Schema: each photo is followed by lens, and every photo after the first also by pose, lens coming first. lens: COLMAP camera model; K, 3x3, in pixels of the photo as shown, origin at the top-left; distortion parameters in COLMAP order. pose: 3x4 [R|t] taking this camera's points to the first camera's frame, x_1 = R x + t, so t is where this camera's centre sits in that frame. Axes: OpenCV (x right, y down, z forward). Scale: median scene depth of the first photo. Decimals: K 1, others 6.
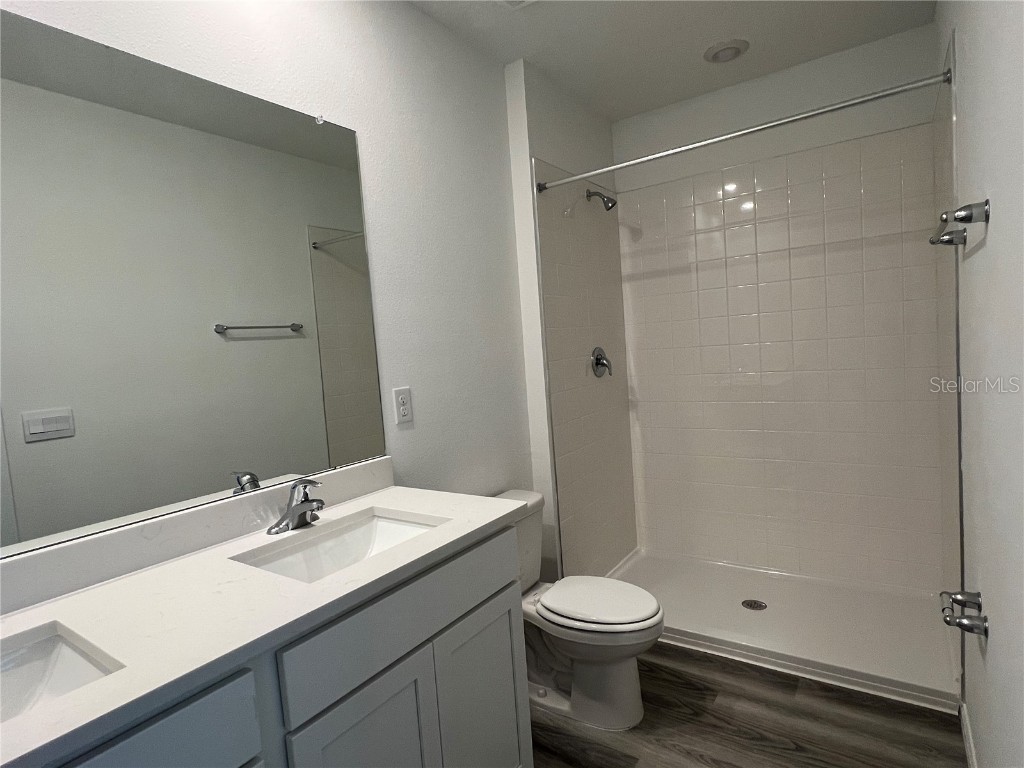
lens RADIAL K [[554.7, 0, 513.7], [0, 554.7, 390.2], [0, 0, 1]] dist [-0.003090, 0.000272]
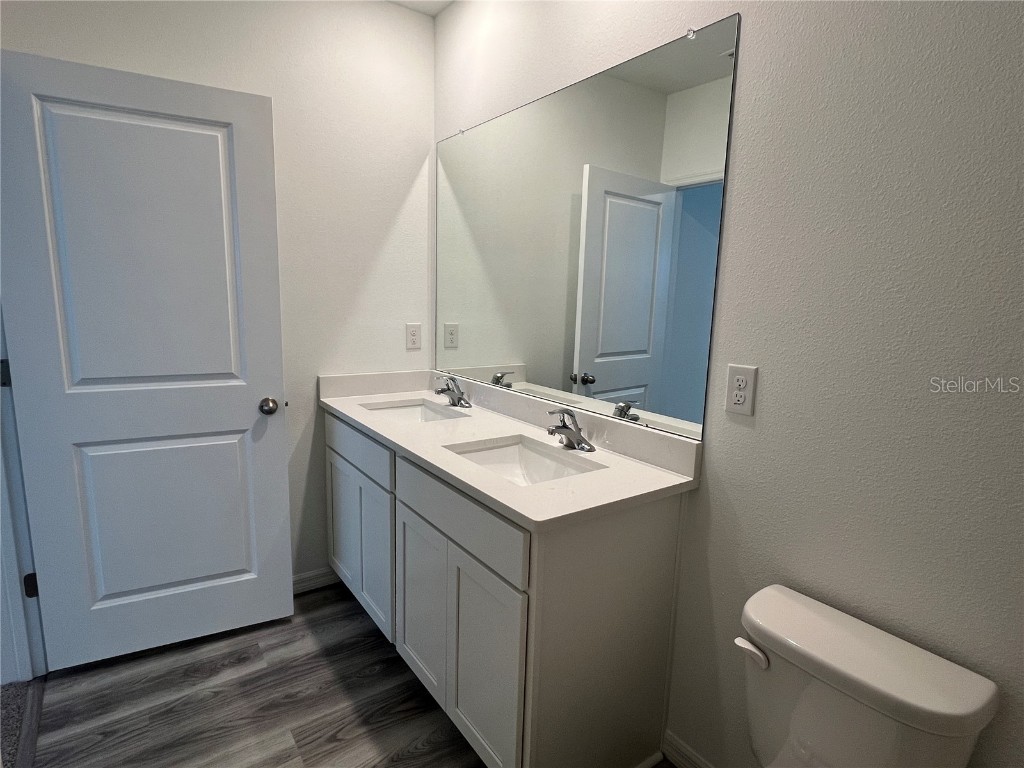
lens RADIAL K [[554.7, 0, 513.7], [0, 554.7, 390.2], [0, 0, 1]] dist [-0.003090, 0.000272]
pose [[-0.340961, 0.225041, -0.912744, 0.571041], [-0.077571, 0.960878, 0.265886, -0.144425], [0.936871, 0.161460, -0.310166, 0.962969]]
